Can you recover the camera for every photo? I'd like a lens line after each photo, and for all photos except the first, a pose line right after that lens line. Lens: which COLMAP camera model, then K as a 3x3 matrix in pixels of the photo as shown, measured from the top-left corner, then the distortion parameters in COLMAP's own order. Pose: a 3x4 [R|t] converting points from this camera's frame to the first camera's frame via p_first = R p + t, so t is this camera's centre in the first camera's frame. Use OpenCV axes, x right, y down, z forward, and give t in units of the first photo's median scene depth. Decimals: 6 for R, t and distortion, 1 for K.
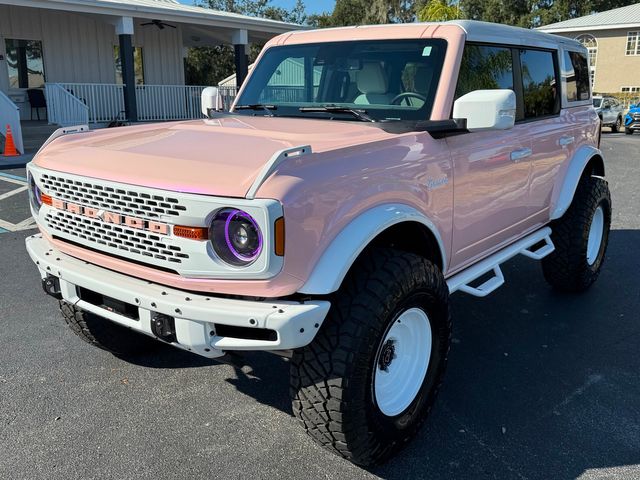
lens RADIAL K [[601.5, 0, 320.4], [0, 601.5, 241.1], [0, 0, 1]] dist [0.179687, -0.416406]
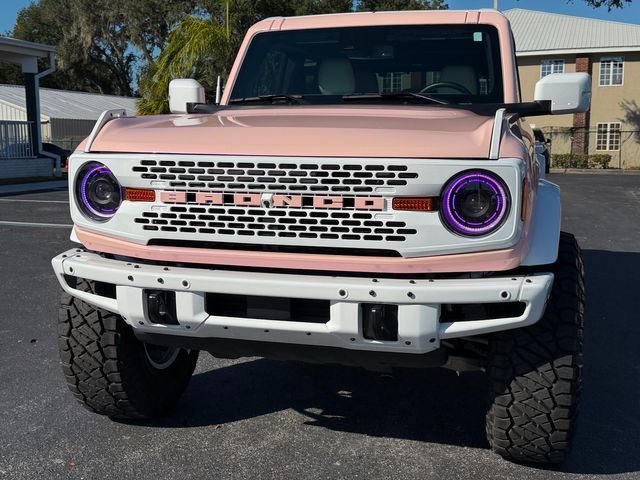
lens RADIAL K [[765.2, 0, 319.5], [0, 765.2, 240.4], [0, 0, 1]] dist [0.176523, -0.373242]
pose [[0.920416, -0.057740, 0.386654, -0.737389], [0.098752, 0.991298, -0.087042, 0.114898], [-0.378263, 0.118298, 0.918108, 0.034406]]
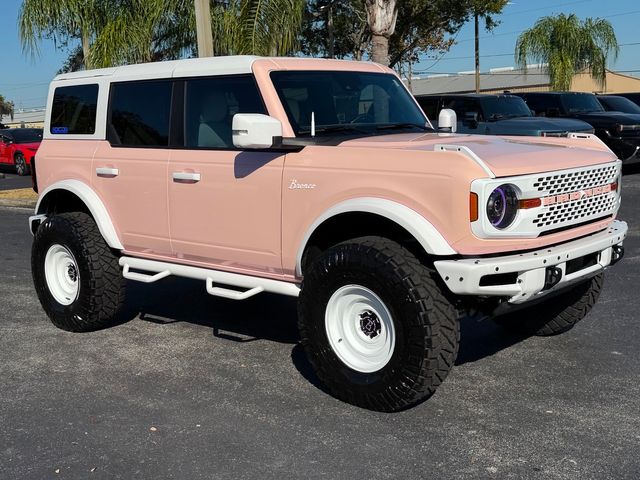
lens RADIAL K [[789.7, 0, 321.6], [0, 789.7, 236.9], [0, 0, 1]] dist [0.125414, -0.047971]
pose [[0.068369, -0.152750, 0.985897, -2.237382], [0.285385, 0.949910, 0.127384, -0.354941], [-0.955971, 0.272652, 0.108537, 1.457491]]
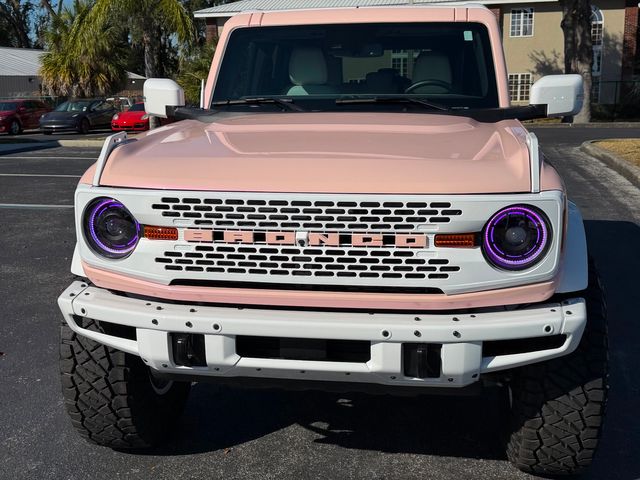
lens RADIAL K [[765.2, 0, 319.5], [0, 765.2, 240.4], [0, 0, 1]] dist [0.176523, -0.373242]
pose [[0.869563, -0.114326, 0.480405, -0.862465], [0.135922, 0.990666, -0.010271, -0.028247], [-0.474747, 0.074229, 0.876987, 0.130432]]
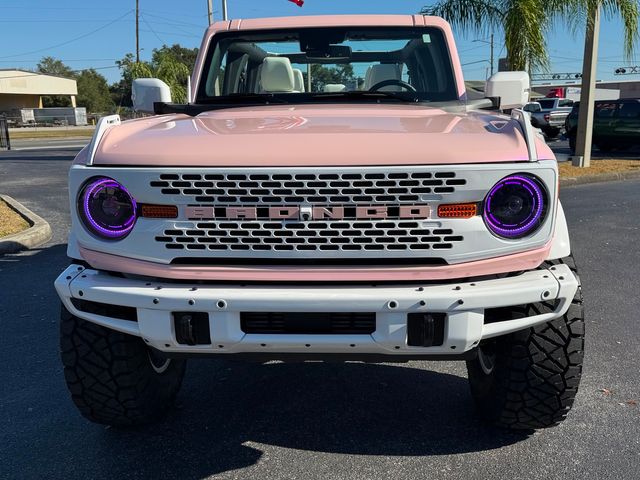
lens RADIAL K [[578.5, 0, 320.1], [0, 578.5, 239.7], [0, 0, 1]] dist [0.167227, -0.285234]
pose [[0.818630, -0.141606, 0.556591, -0.809317], [0.163004, 0.986561, 0.011252, -0.014243], [-0.550704, 0.081515, 0.830711, 0.397234]]
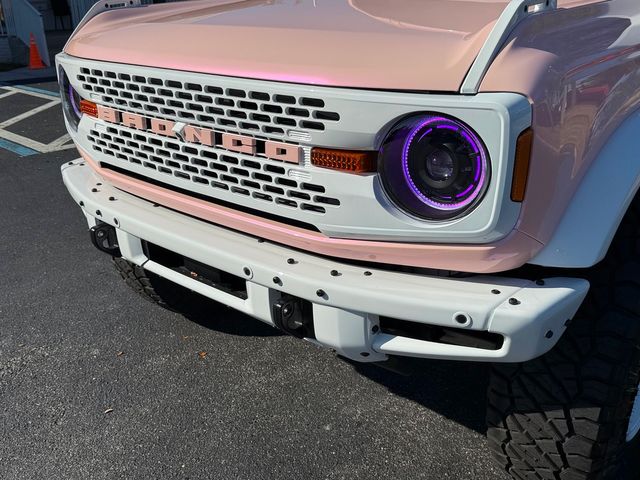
lens RADIAL K [[607.6, 0, 318.2], [0, 607.6, 244.5], [0, 0, 1]] dist [0.169044, -0.356587]
pose [[0.998486, -0.001590, -0.054991, -0.195605], [0.009210, 0.990305, 0.138604, -0.014554], [0.054238, -0.138901, 0.988820, 0.399520]]
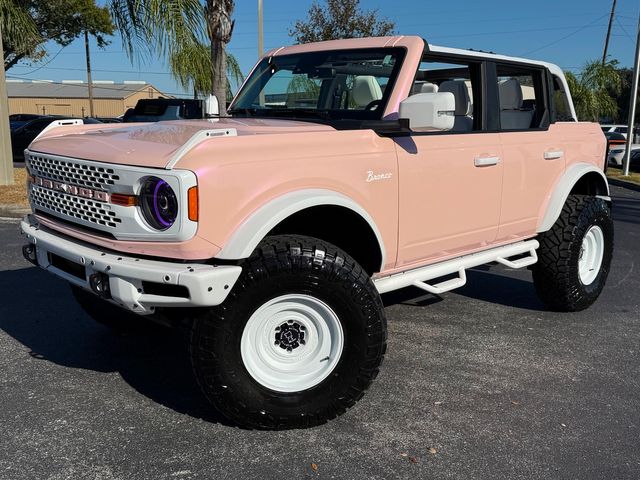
lens RADIAL K [[607.6, 0, 318.2], [0, 607.6, 244.5], [0, 0, 1]] dist [0.169044, -0.356587]
pose [[0.990842, 0.046603, -0.126729, 0.284063], [-0.053059, 0.997435, -0.048049, 0.100844], [0.124164, 0.054333, 0.990773, -0.096486]]
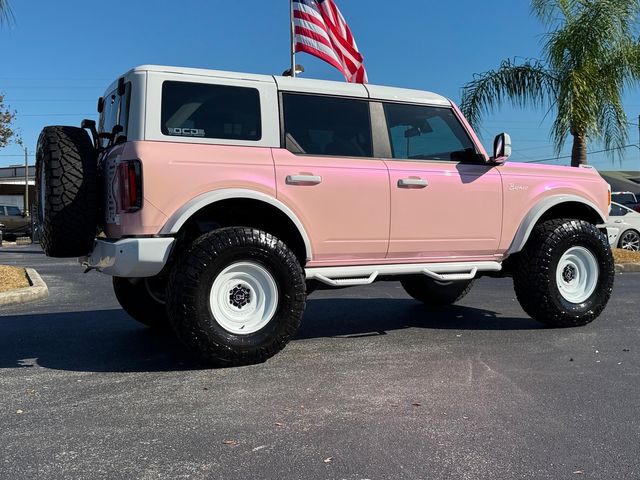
lens RADIAL K [[663.9, 0, 321.8], [0, 663.9, 240.6], [0, 0, 1]] dist [0.182424, -0.318538]
pose [[-0.901915, 0.001263, 0.431912, -0.744326], [0.121162, 0.960582, 0.250202, -0.733597], [-0.414571, 0.277993, -0.866516, 4.036167]]
